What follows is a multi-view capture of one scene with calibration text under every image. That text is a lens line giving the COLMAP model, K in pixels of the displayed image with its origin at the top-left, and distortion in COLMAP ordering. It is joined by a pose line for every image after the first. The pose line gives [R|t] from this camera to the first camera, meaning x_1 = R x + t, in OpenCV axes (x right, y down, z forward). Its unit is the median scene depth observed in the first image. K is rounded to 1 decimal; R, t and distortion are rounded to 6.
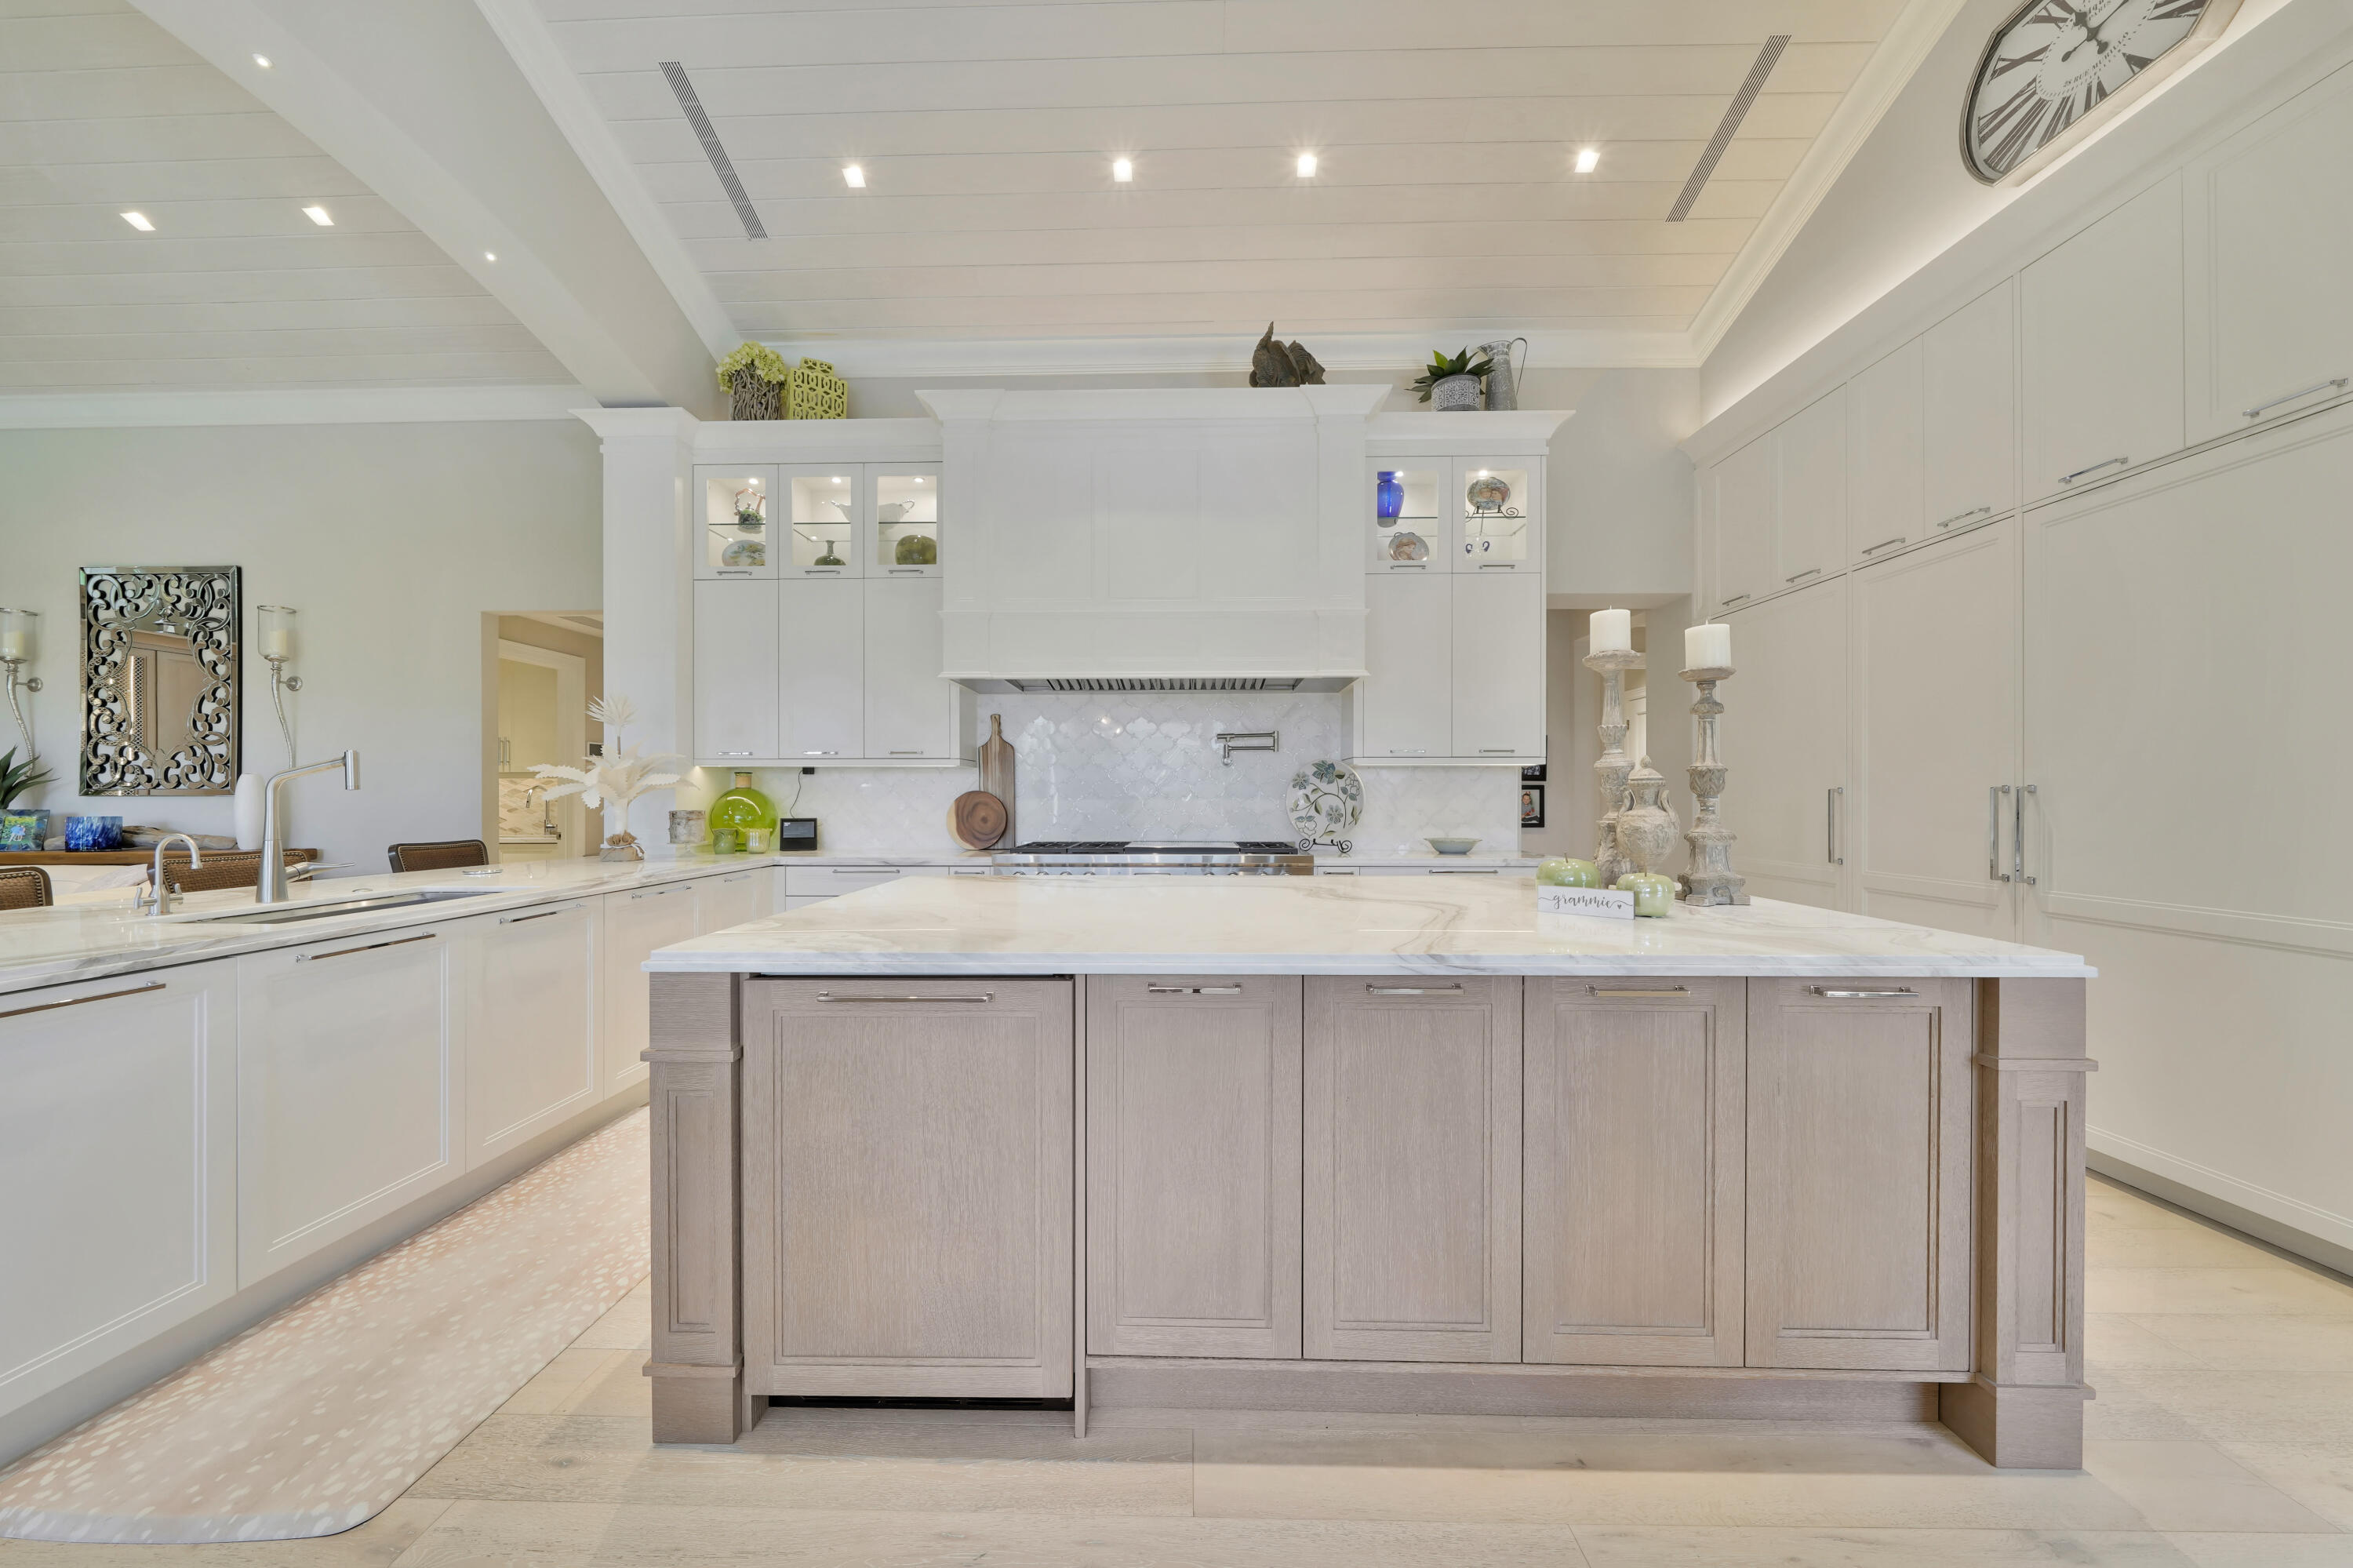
lens RADIAL K [[825.4, 0, 1174.5], [0, 825.4, 800.1], [0, 0, 1]] dist [-0.005393, 0.000706]
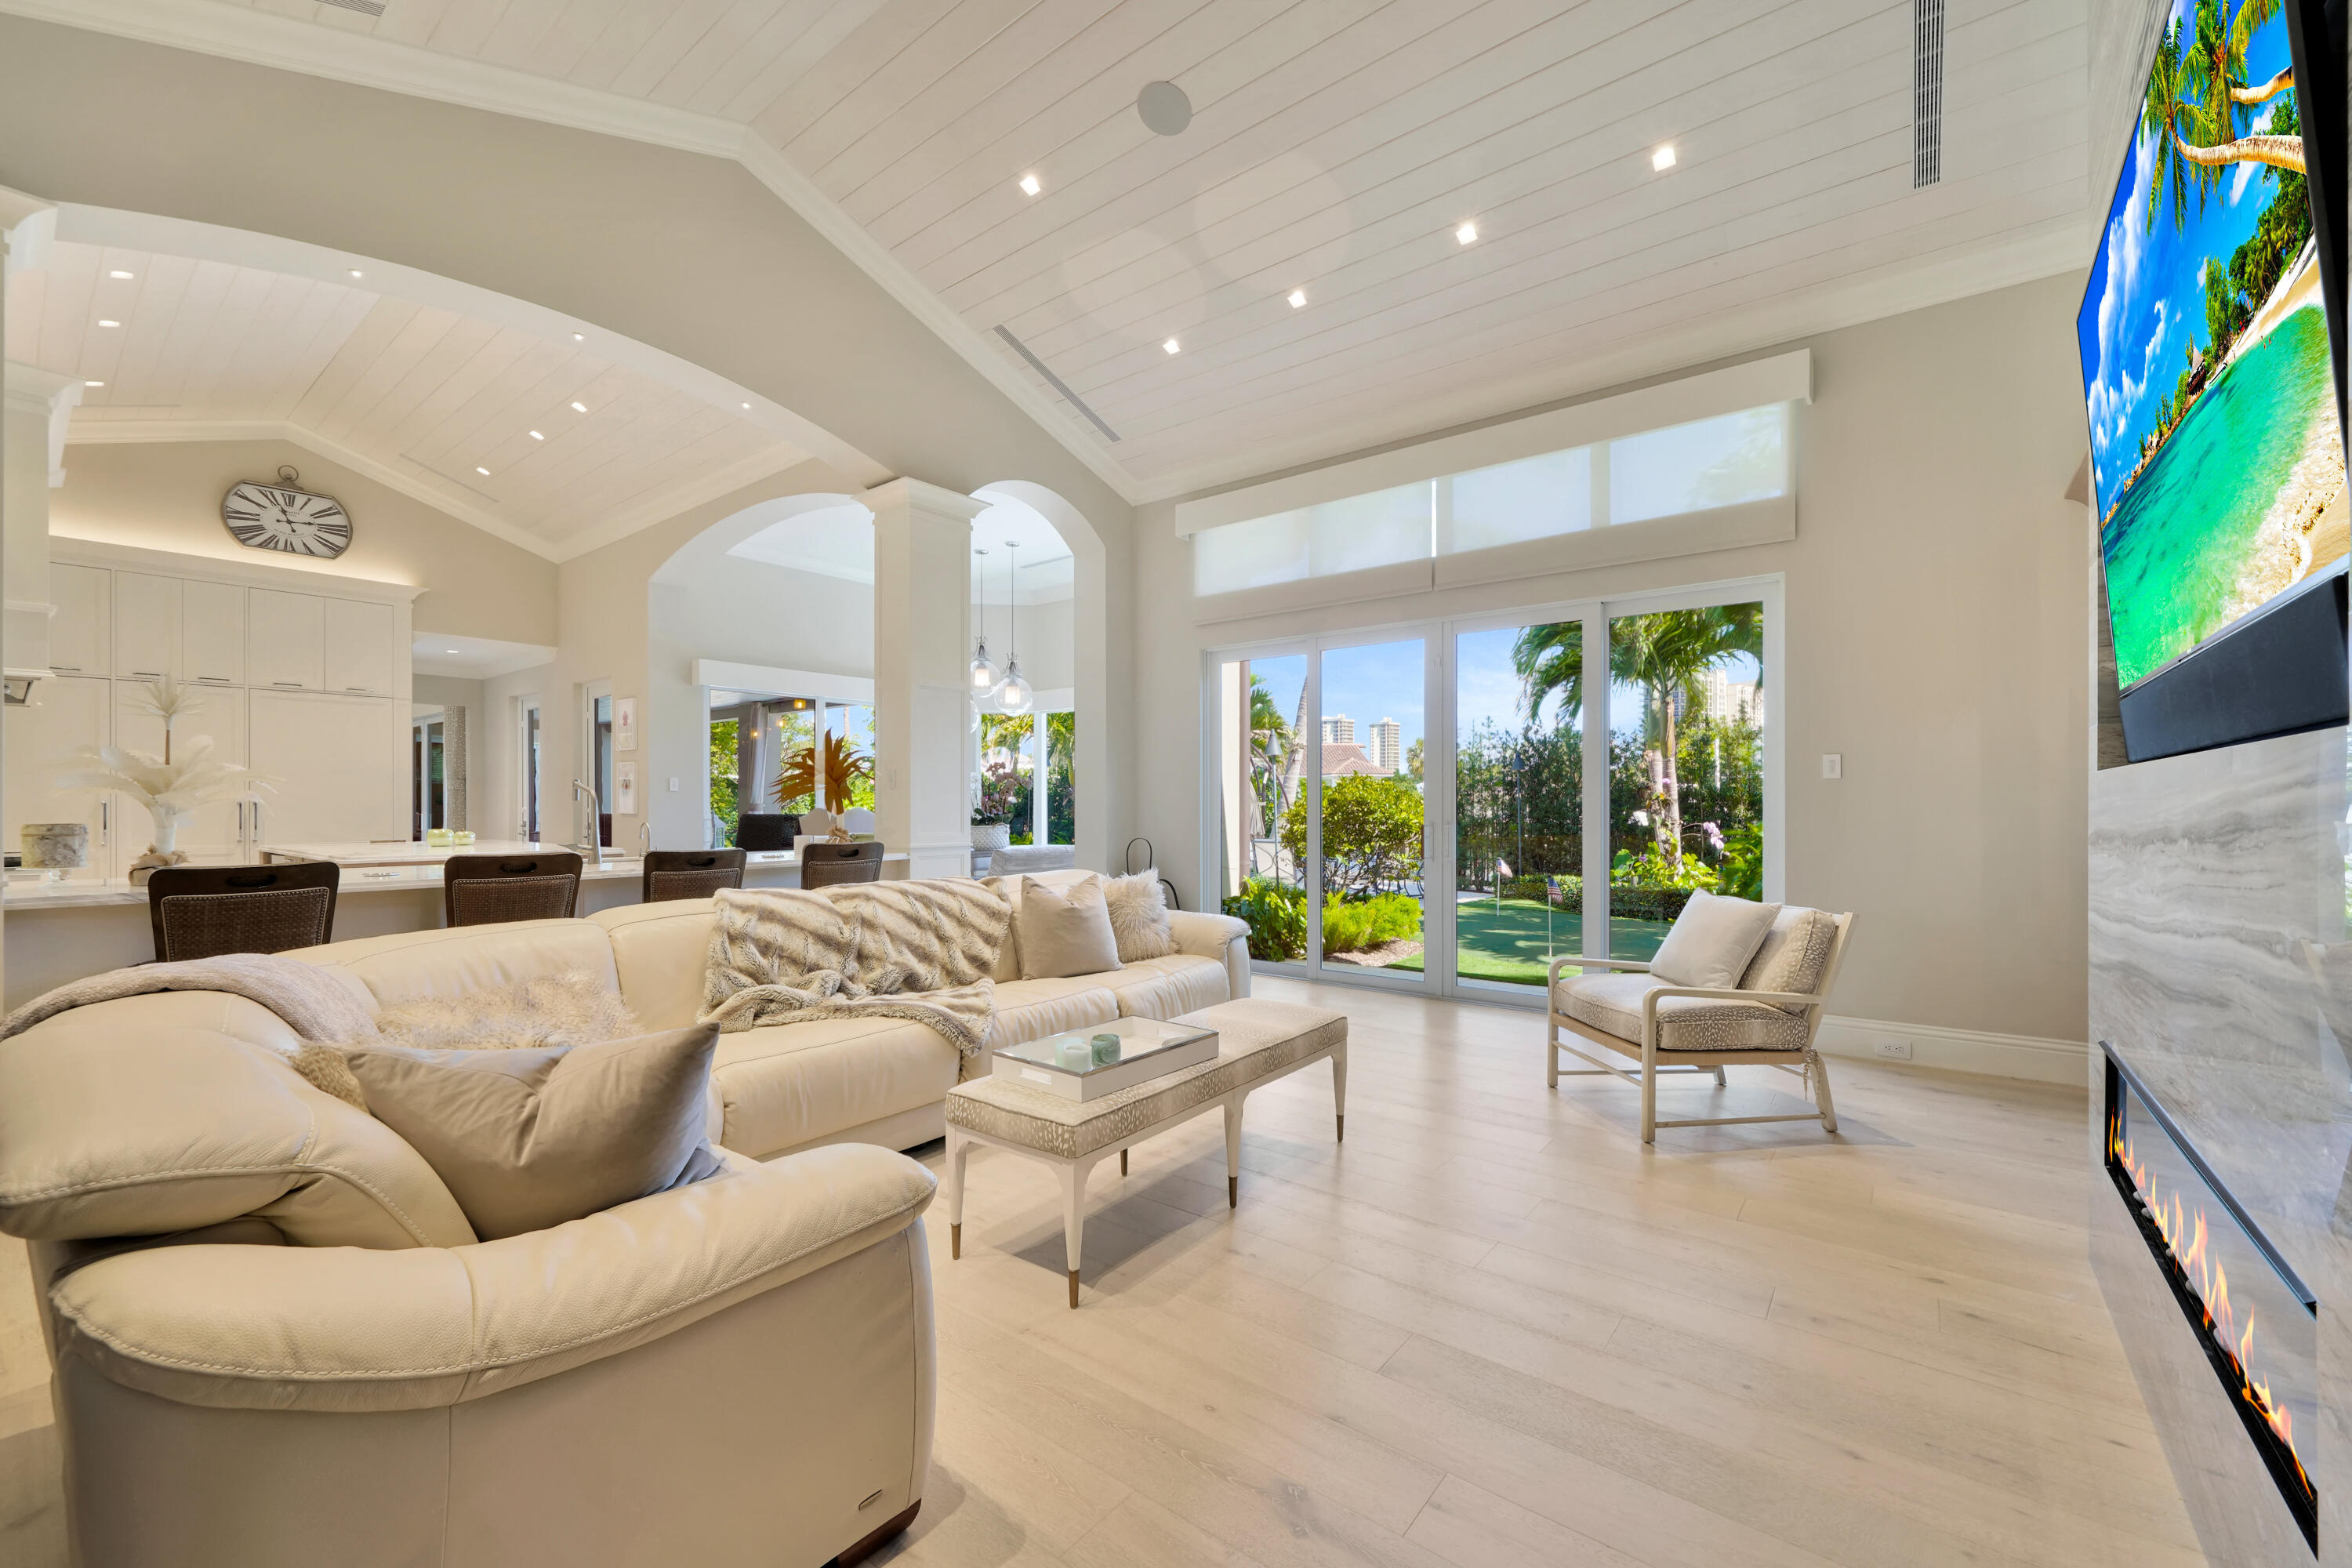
lens RADIAL K [[948.3, 0, 1154.8], [0, 948.3, 803.5], [0, 0, 1]] dist [-0.001250, 0.000603]
pose [[-0.786285, 0.005063, 0.617843, -1.746579], [0.006383, 0.999980, -0.000071, 0.000927], [-0.617831, 0.003888, -0.786301, 0.981114]]
